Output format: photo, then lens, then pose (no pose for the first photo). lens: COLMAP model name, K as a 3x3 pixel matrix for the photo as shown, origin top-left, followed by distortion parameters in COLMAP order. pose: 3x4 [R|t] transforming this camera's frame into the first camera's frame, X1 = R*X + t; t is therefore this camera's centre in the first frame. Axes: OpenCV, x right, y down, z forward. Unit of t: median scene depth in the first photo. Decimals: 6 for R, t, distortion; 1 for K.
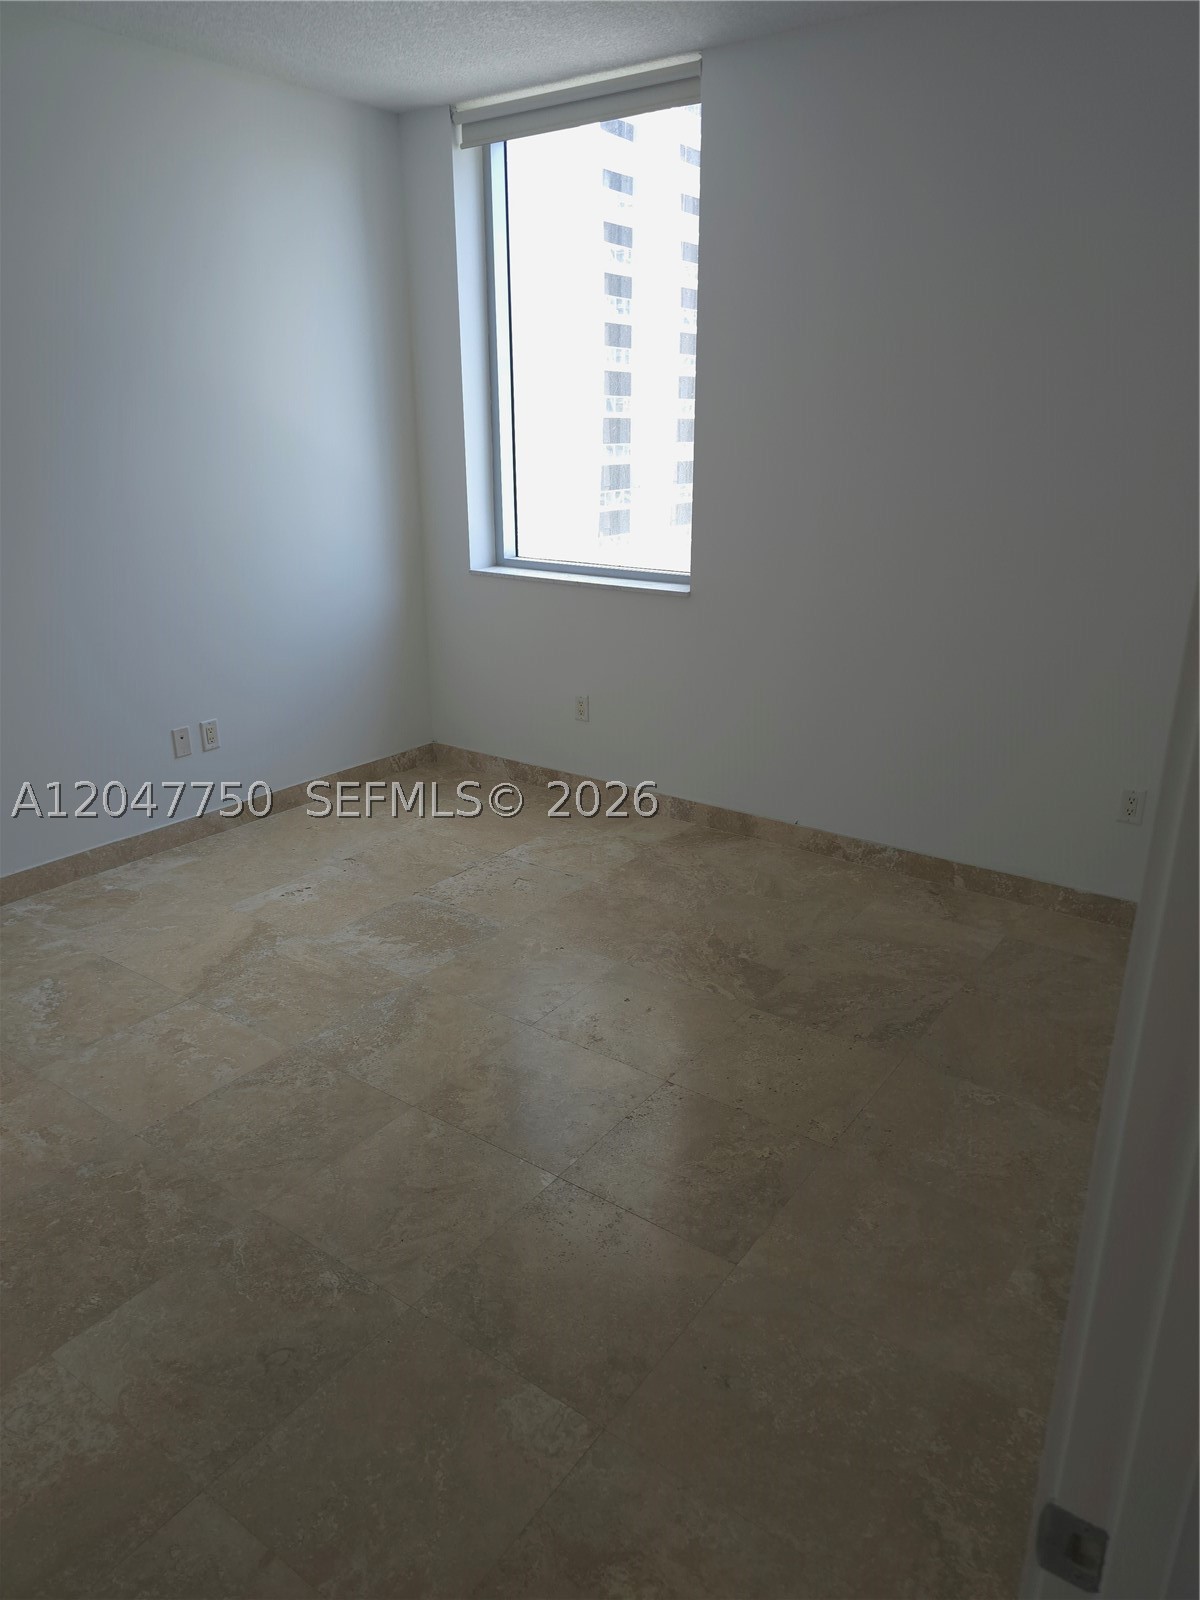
lens RADIAL K [[1077.2, 0, 609.1], [0, 1077.2, 785.9], [0, 0, 1]] dist [0.051847, -0.047028]
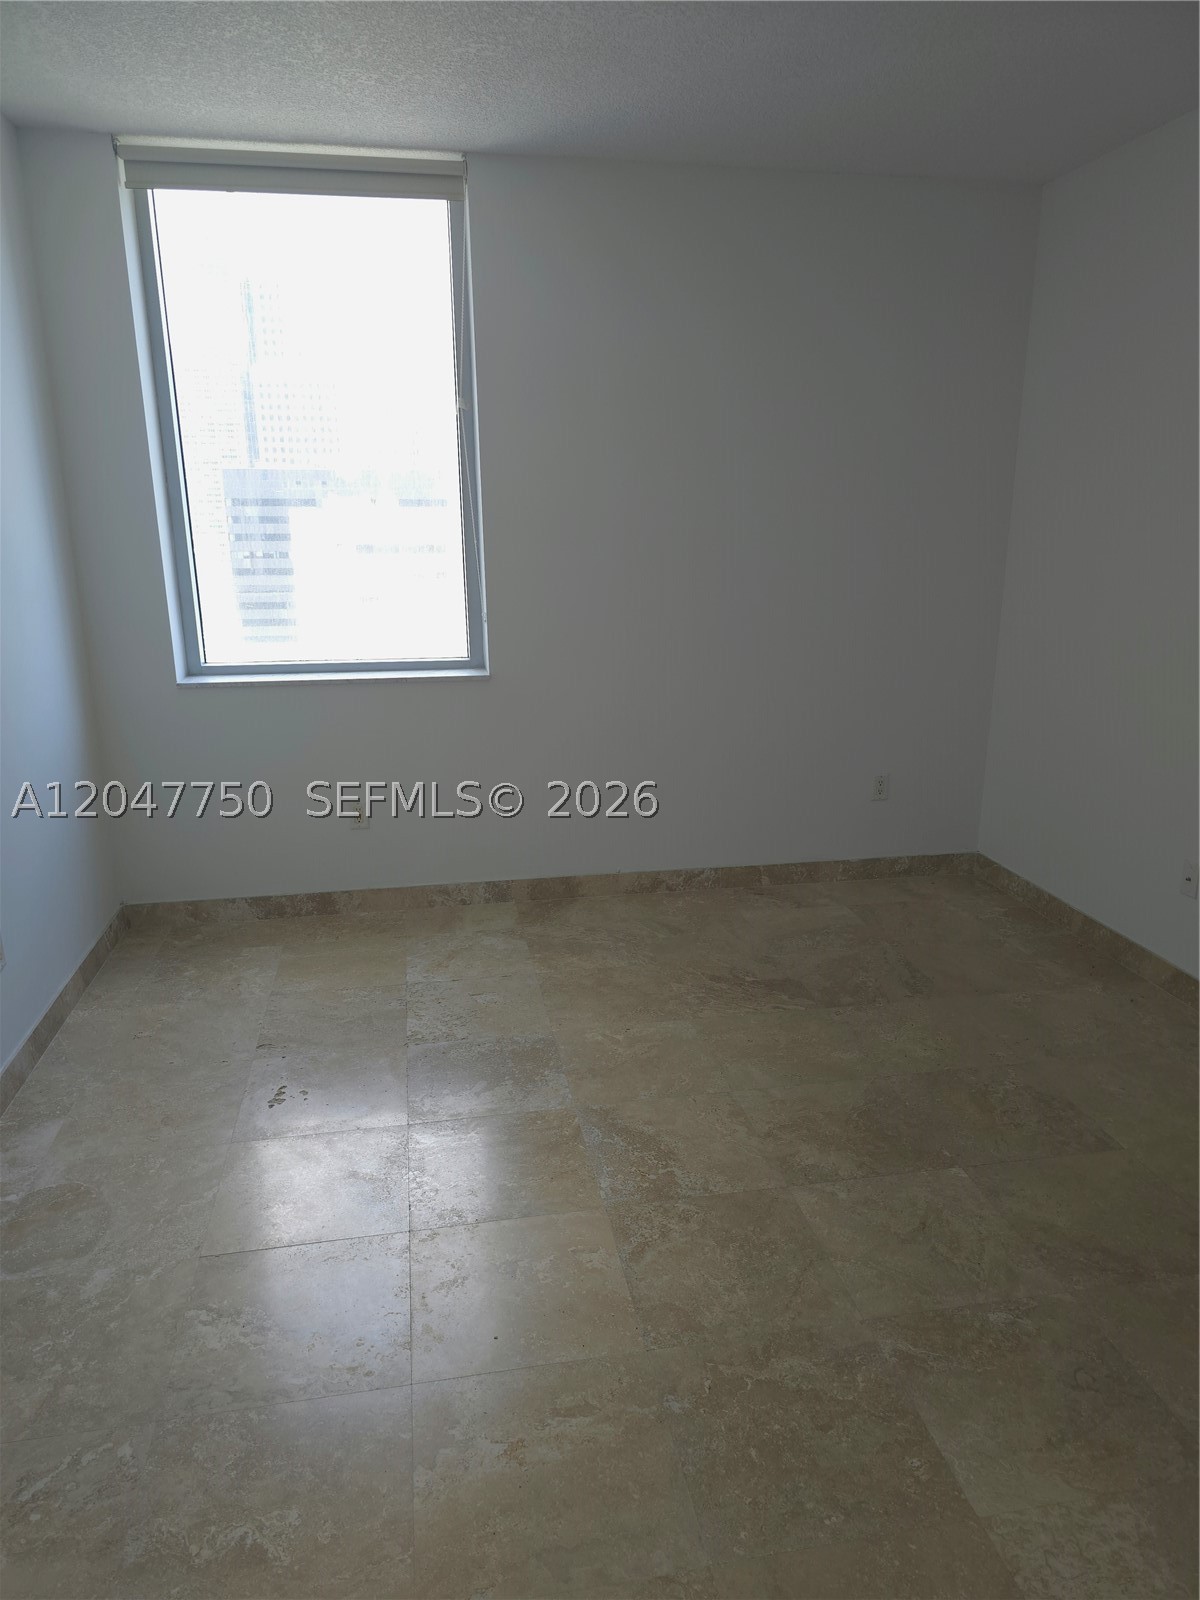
lens RADIAL K [[1077.2, 0, 609.5], [0, 1077.2, 806.9], [0, 0, 1]] dist [0.051847, -0.047028]
pose [[0.698724, -0.196074, 0.687997, -0.599788], [0.234258, 0.971395, 0.038929, -0.077644], [-0.675950, 0.133968, 0.724669, 0.228860]]
